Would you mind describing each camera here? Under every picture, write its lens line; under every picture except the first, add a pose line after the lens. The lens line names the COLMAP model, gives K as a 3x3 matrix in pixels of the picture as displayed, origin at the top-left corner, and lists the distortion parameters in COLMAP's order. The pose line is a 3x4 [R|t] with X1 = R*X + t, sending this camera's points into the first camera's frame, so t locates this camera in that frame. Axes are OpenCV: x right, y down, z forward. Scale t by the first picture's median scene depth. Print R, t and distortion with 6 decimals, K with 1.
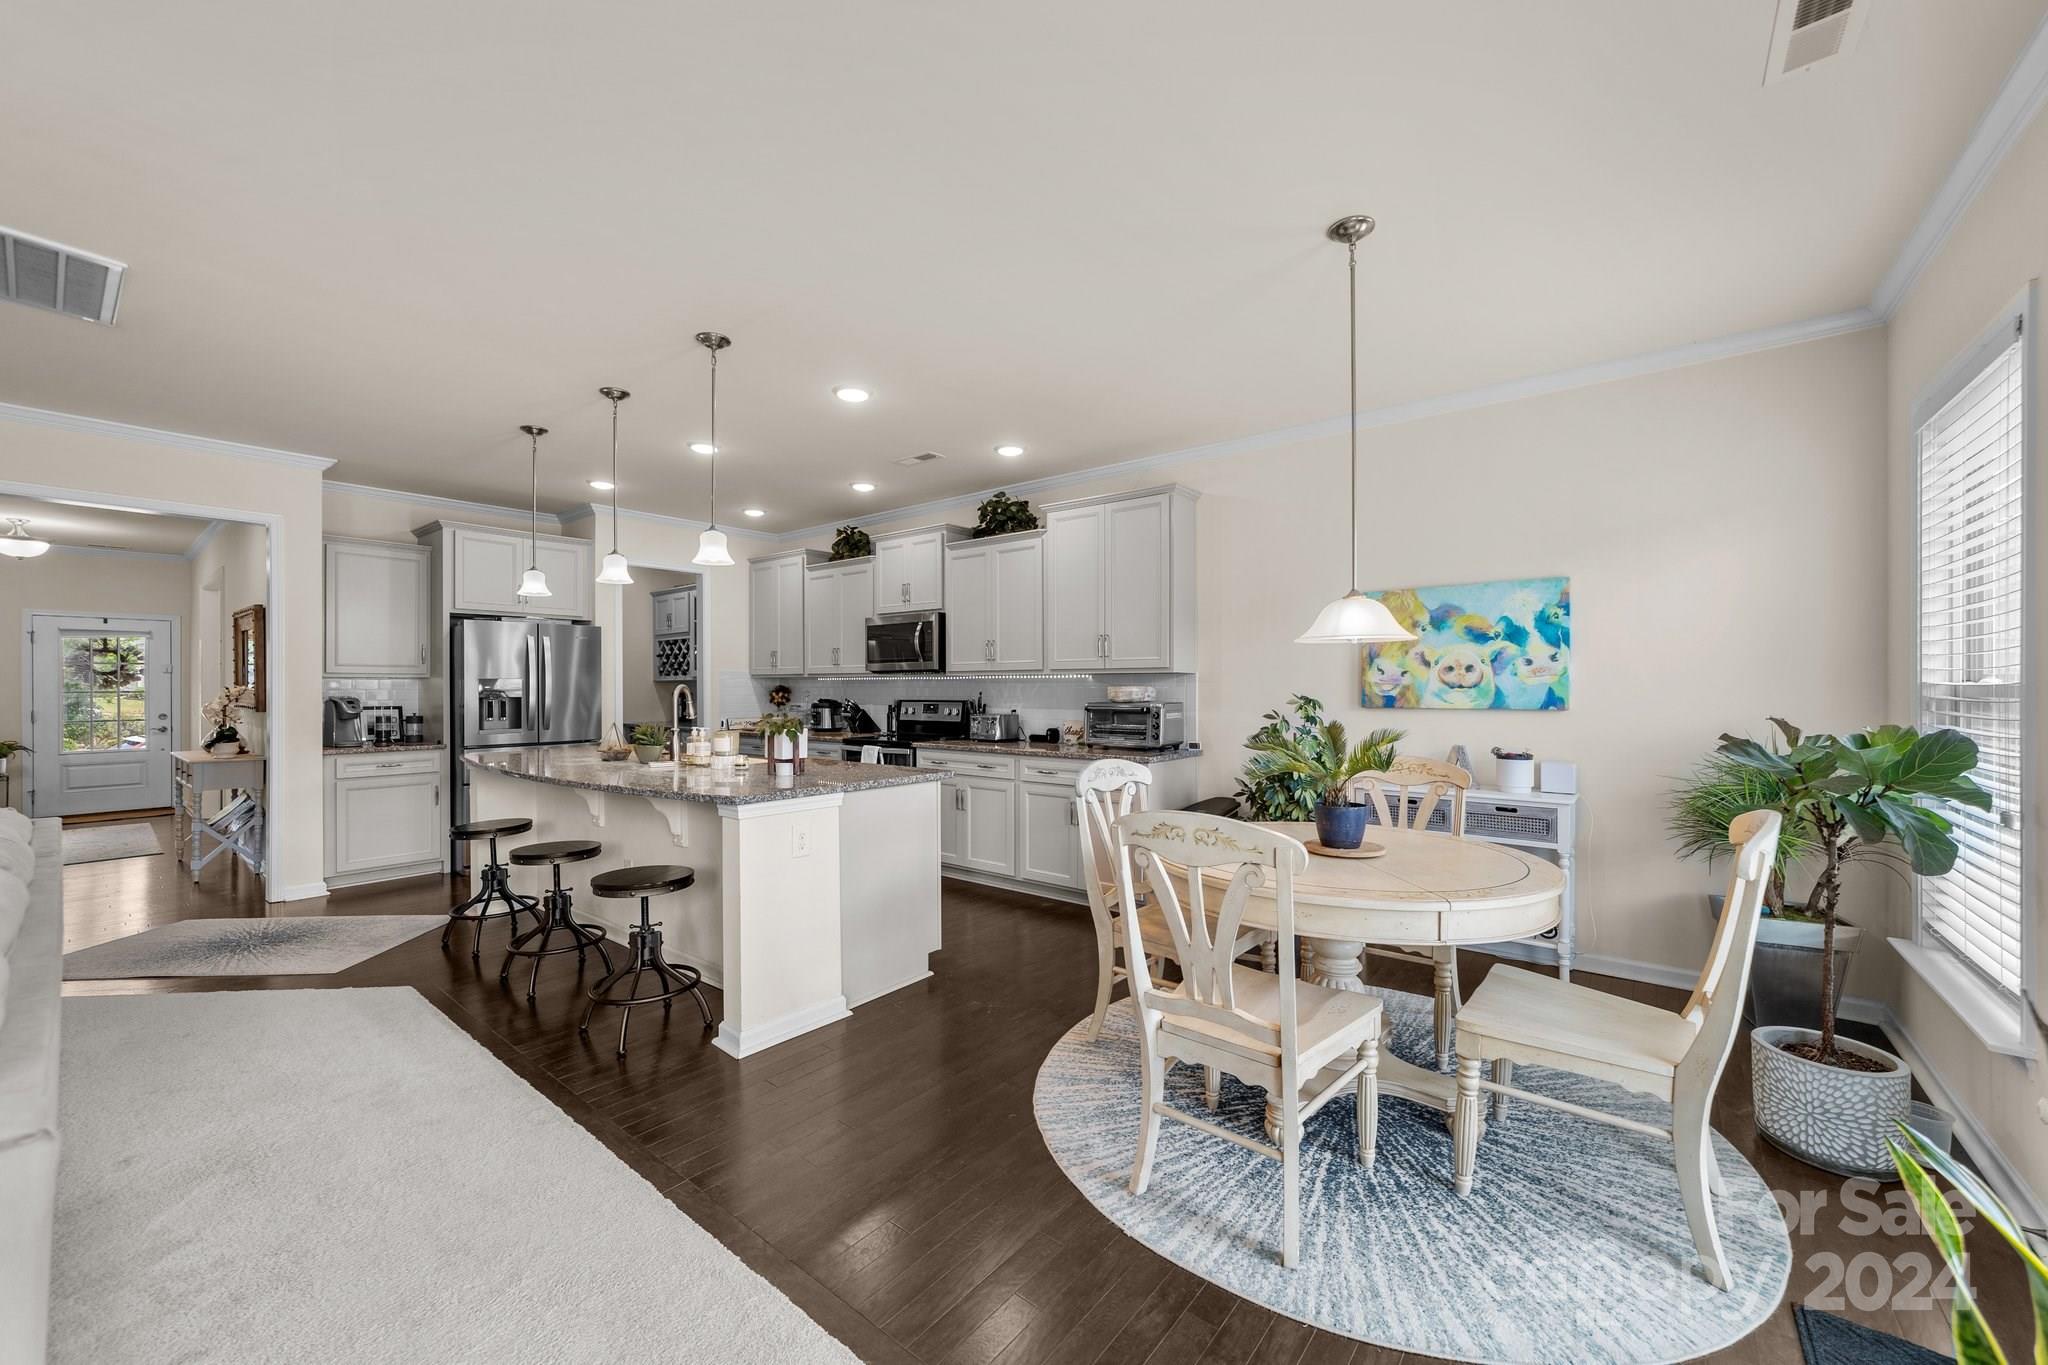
lens RADIAL K [[785.7, 0, 1023.9], [0, 785.7, 684.9], [0, 0, 1]] dist [-0.007292, 0.001529]
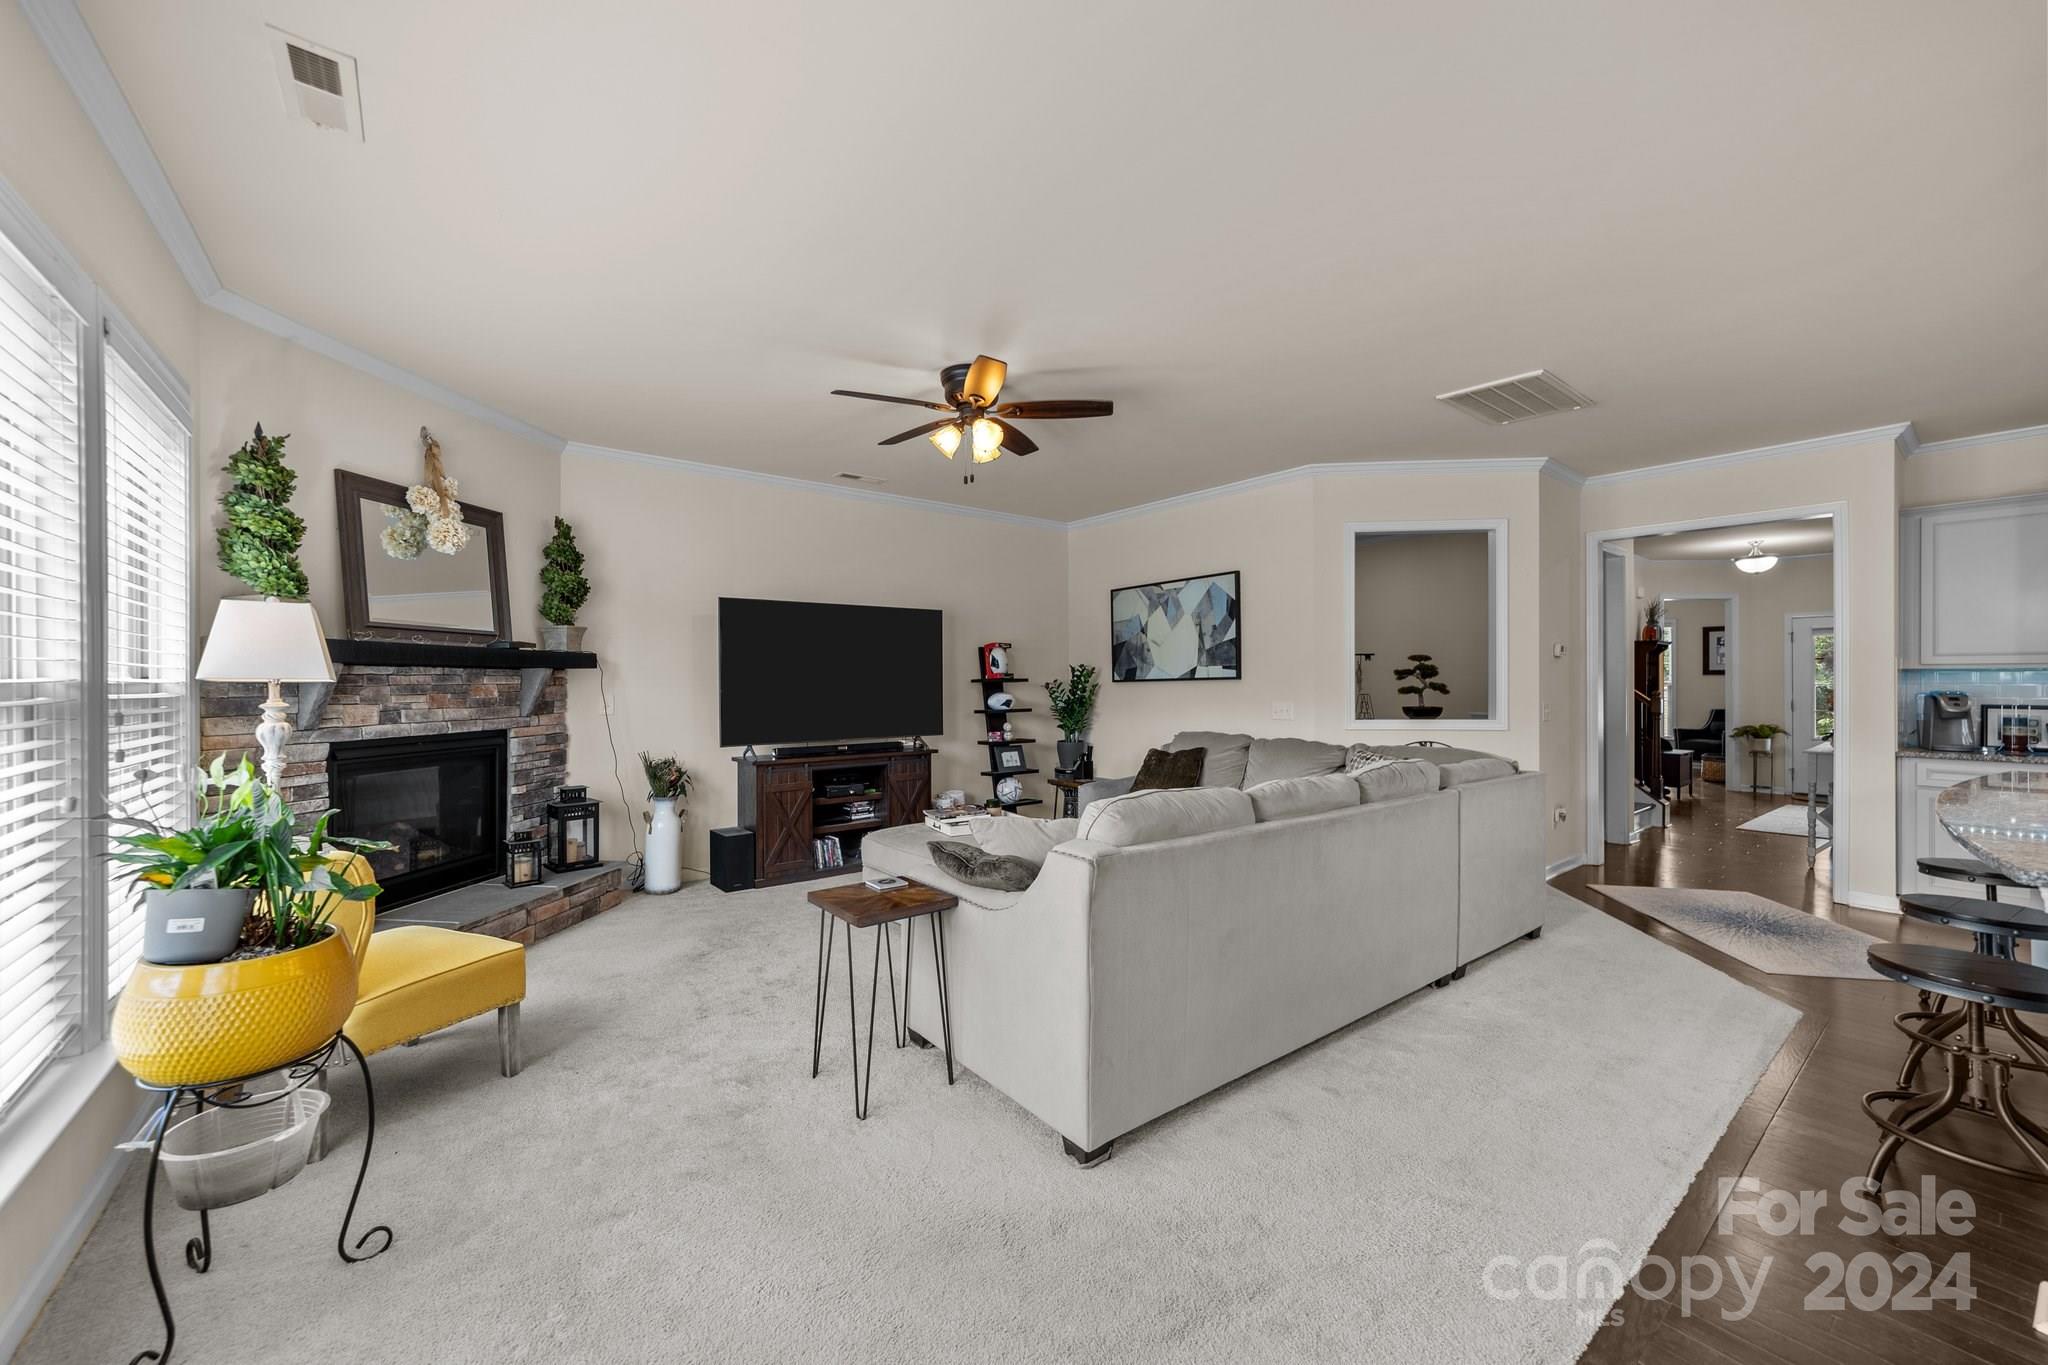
lens RADIAL K [[785.7, 0, 1027.2], [0, 785.7, 692.8], [0, 0, 1]] dist [-0.007292, 0.001529]
pose [[-0.217026, 0.014928, -0.976052, 0.179700], [0.007102, 0.999881, 0.013713, -0.003193], [0.976140, -0.003956, -0.217106, 0.206337]]
